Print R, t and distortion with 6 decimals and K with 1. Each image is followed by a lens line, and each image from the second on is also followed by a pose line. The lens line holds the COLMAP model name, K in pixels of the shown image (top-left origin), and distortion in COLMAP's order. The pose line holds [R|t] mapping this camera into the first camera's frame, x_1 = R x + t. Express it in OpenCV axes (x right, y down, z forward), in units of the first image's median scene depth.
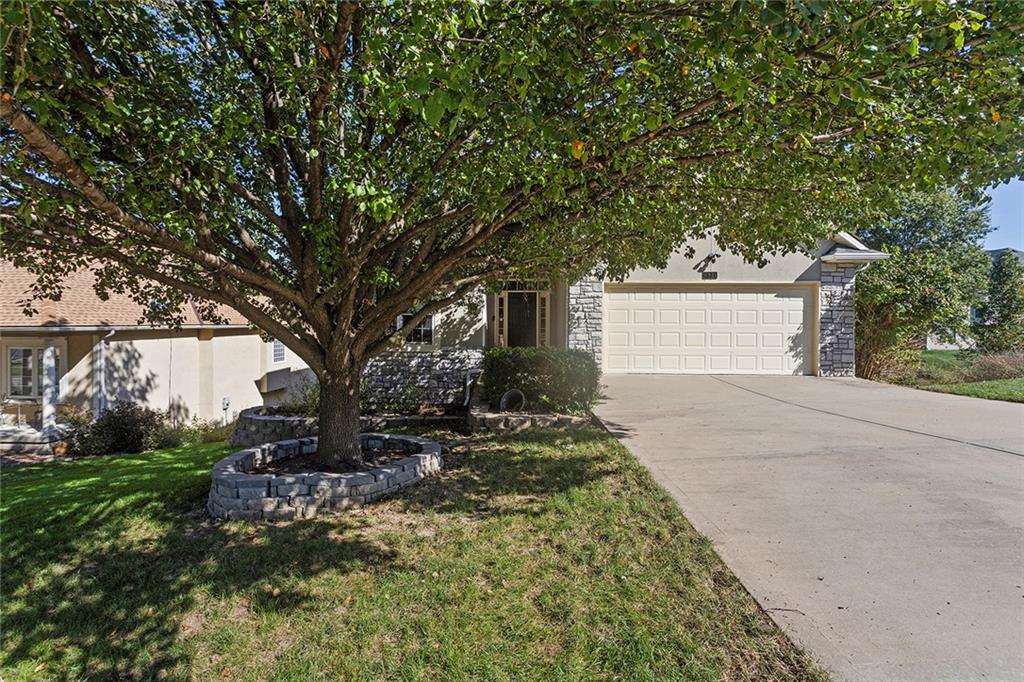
lens RADIAL K [[484.9, 0, 512.0], [0, 484.9, 341.0], [0, 0, 1]] dist [0.002196, 0.000261]
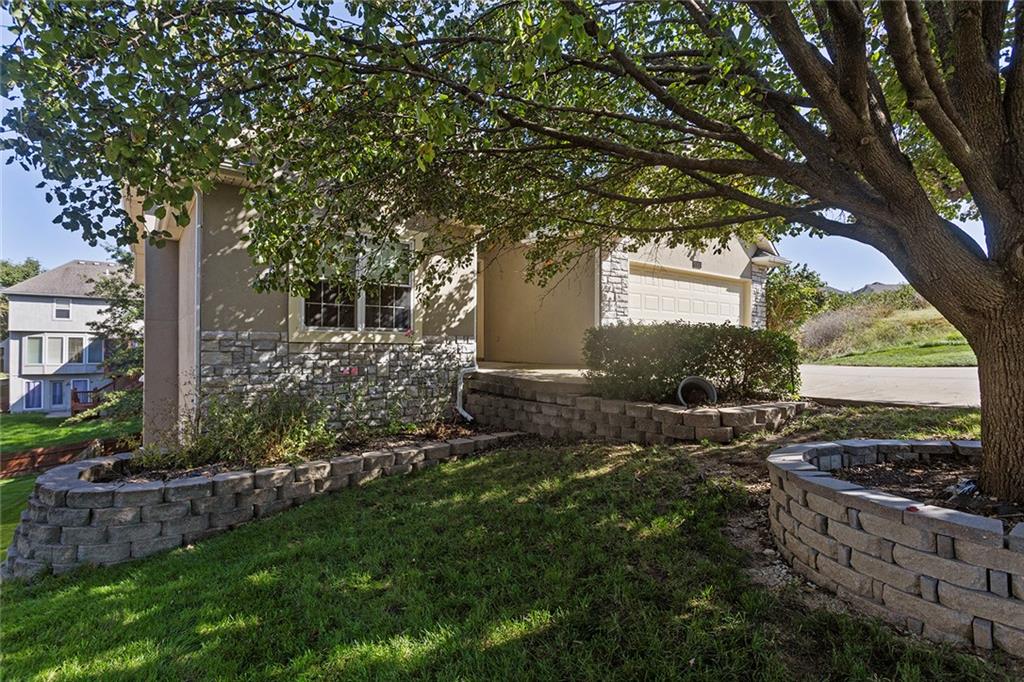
lens RADIAL K [[484.9, 0, 512.0], [0, 484.9, 341.0], [0, 0, 1]] dist [0.002196, 0.000261]
pose [[0.794311, 0.002977, 0.607503, -0.455827], [0.017335, 0.999470, -0.027563, 0.039957], [-0.607263, 0.032424, 0.793839, 0.394691]]
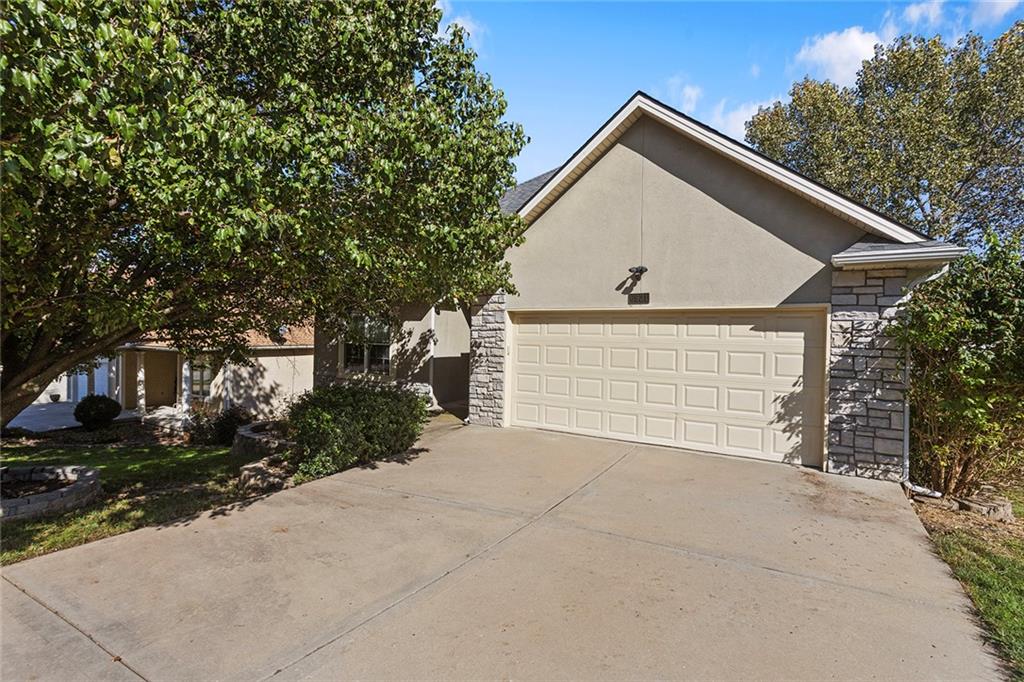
lens RADIAL K [[484.9, 0, 512.0], [0, 484.9, 341.0], [0, 0, 1]] dist [0.002196, 0.000261]
pose [[0.857157, 0.017865, -0.514745, 0.545412], [-0.030732, 0.999392, -0.016489, -0.052650], [0.514137, 0.029953, 0.857185, 0.290742]]
